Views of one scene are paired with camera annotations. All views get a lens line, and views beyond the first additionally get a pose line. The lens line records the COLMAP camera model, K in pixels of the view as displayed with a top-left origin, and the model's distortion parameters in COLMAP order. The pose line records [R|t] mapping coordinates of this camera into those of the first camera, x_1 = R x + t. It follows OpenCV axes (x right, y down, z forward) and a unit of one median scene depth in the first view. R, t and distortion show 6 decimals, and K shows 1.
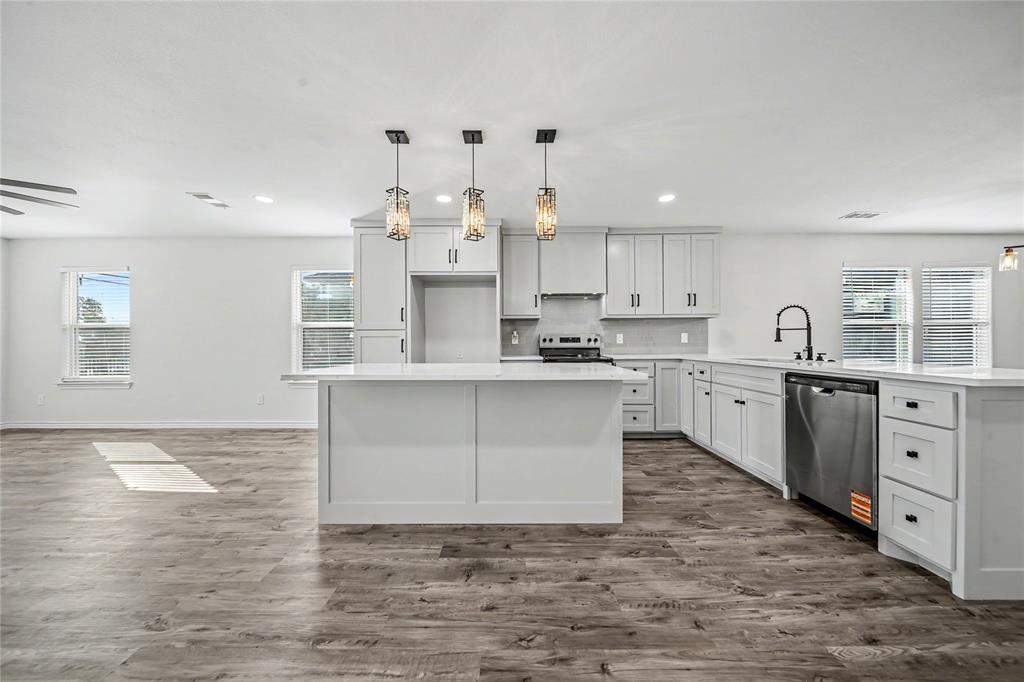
lens RADIAL K [[359.2, 0, 512.5], [0, 359.2, 339.7], [0, 0, 1]] dist [-0.000037, -0.000117]
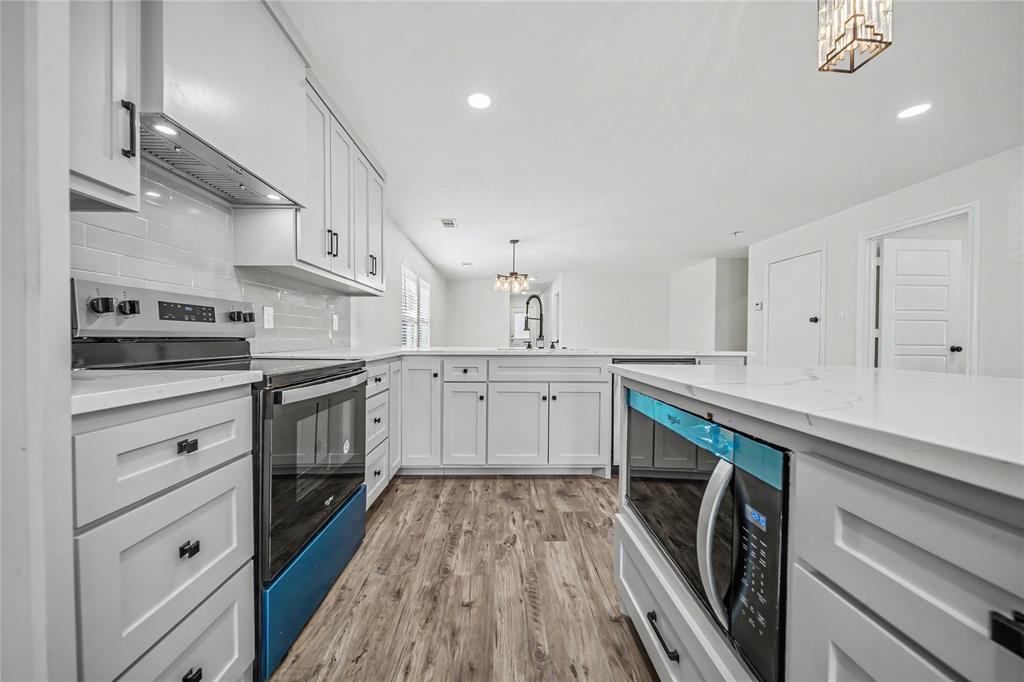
lens RADIAL K [[359.2, 0, 510.6], [0, 359.2, 339.3], [0, 0, 1]] dist [-0.000037, -0.000117]
pose [[-0.028607, -0.002603, 0.999587, -0.160867], [-0.016150, 0.999867, 0.002141, 0.018609], [-0.999460, -0.016082, -0.028645, 0.732093]]
